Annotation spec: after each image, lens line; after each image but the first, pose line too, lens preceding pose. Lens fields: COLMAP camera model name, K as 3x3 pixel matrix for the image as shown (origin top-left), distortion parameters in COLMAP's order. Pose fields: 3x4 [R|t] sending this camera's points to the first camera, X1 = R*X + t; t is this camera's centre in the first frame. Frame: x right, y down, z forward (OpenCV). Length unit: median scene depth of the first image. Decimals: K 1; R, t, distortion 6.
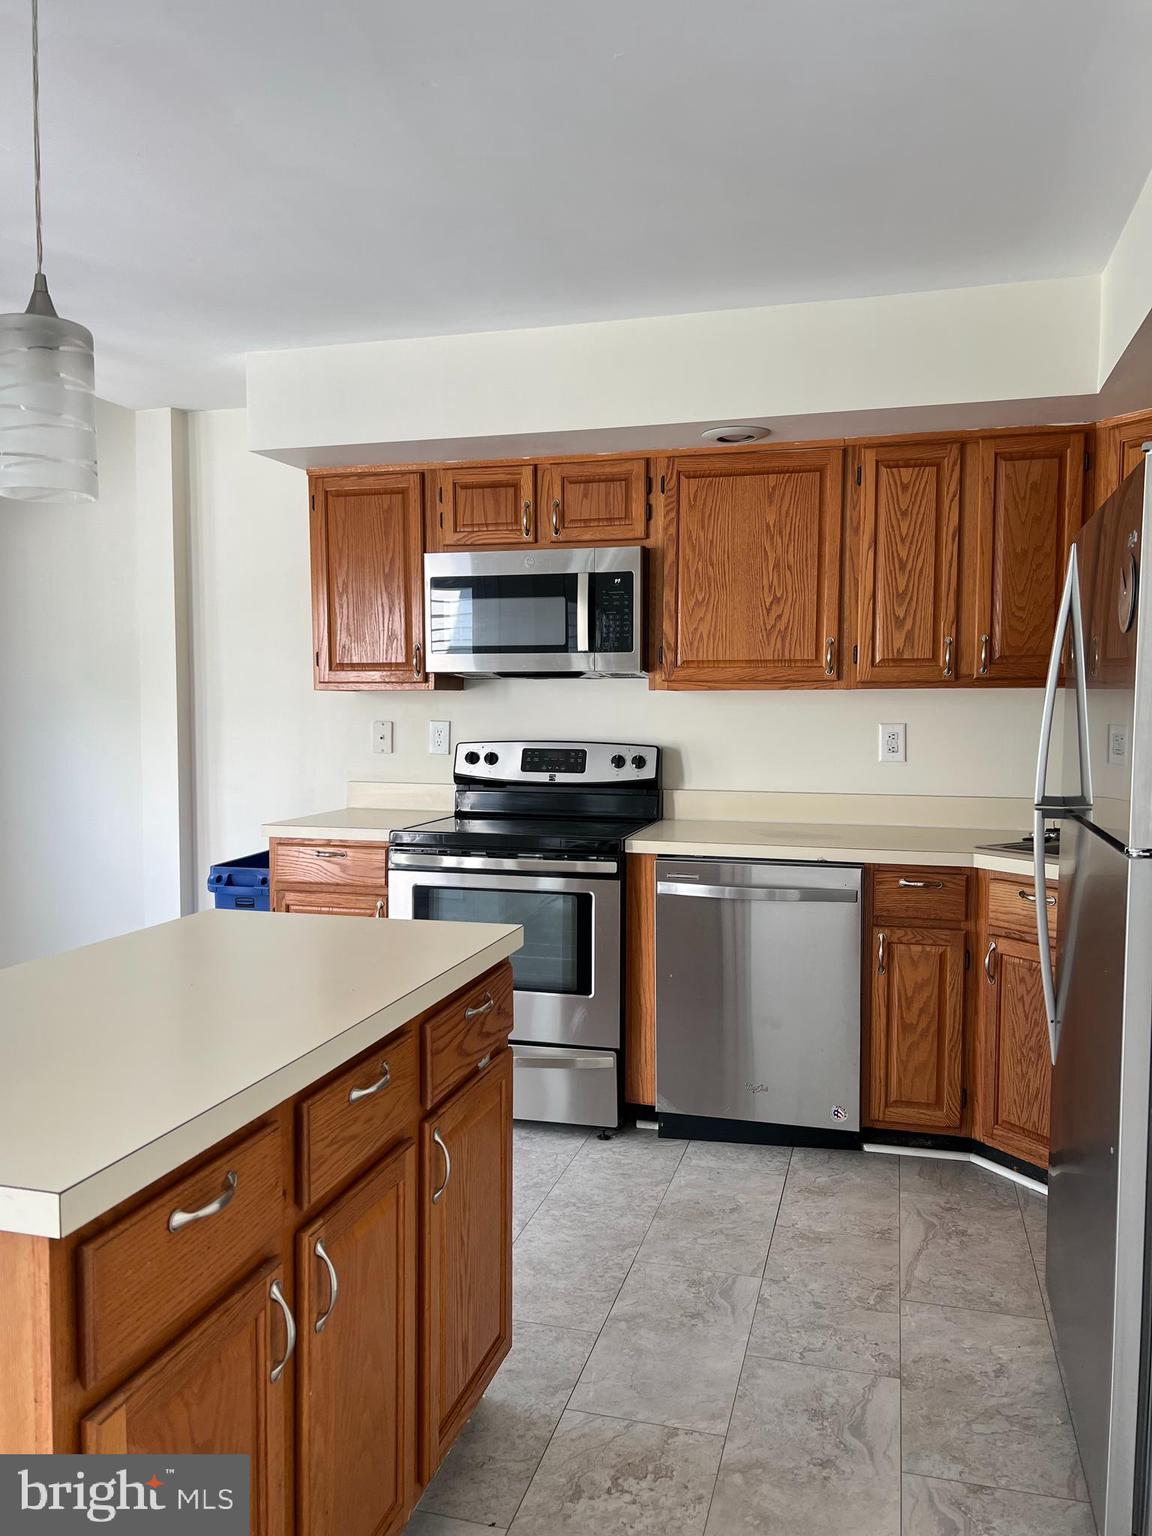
lens RADIAL K [[1151.5, 0, 565.3], [0, 1151.5, 775.0], [0, 0, 1]] dist [0.044358, -0.044678]
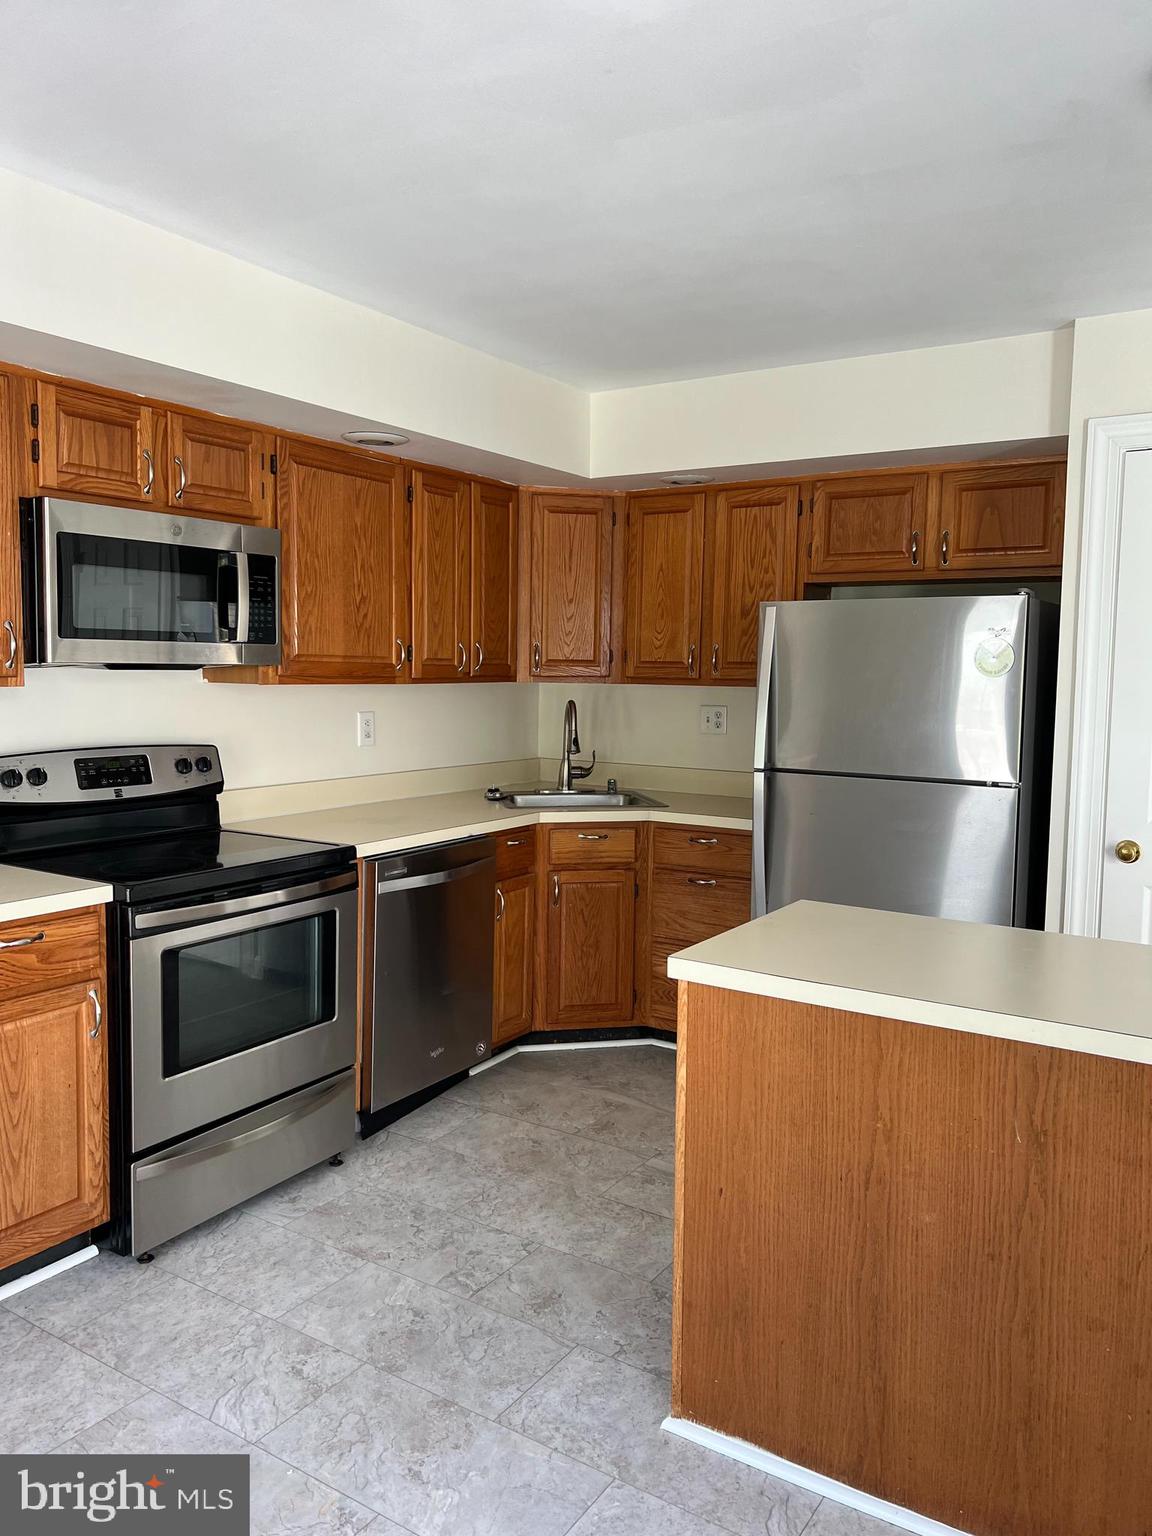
lens RADIAL K [[1151.5, 0, 574.4], [0, 1151.5, 756.3], [0, 0, 1]] dist [0.044358, -0.044678]
pose [[0.292998, -0.074613, 0.953197, -0.852857], [0.042469, 0.996982, 0.064987, -0.077352], [-0.955169, 0.021440, 0.295283, 0.569905]]
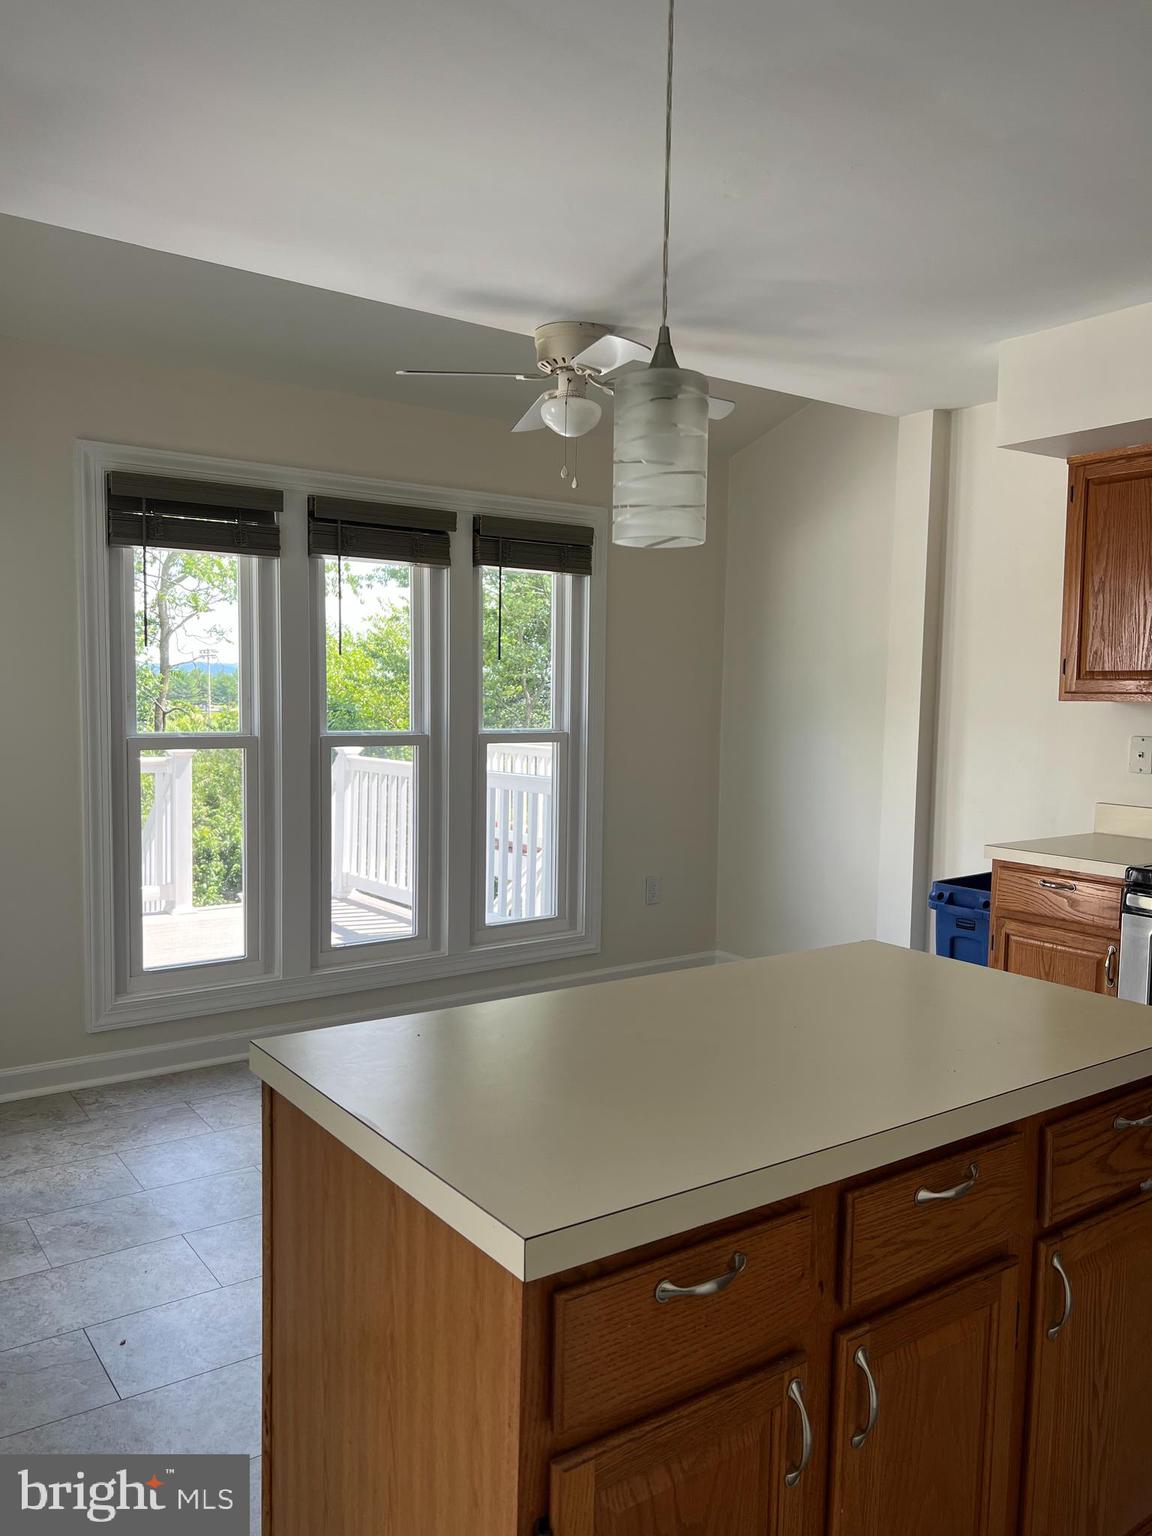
lens RADIAL K [[1151.5, 0, 579.0], [0, 1151.5, 774.7], [0, 0, 1]] dist [0.044358, -0.044678]
pose [[0.785389, 0.056484, -0.616420, 0.059179], [-0.051800, 0.998332, 0.025481, -0.022437], [0.616831, 0.011918, 0.787005, 0.058785]]
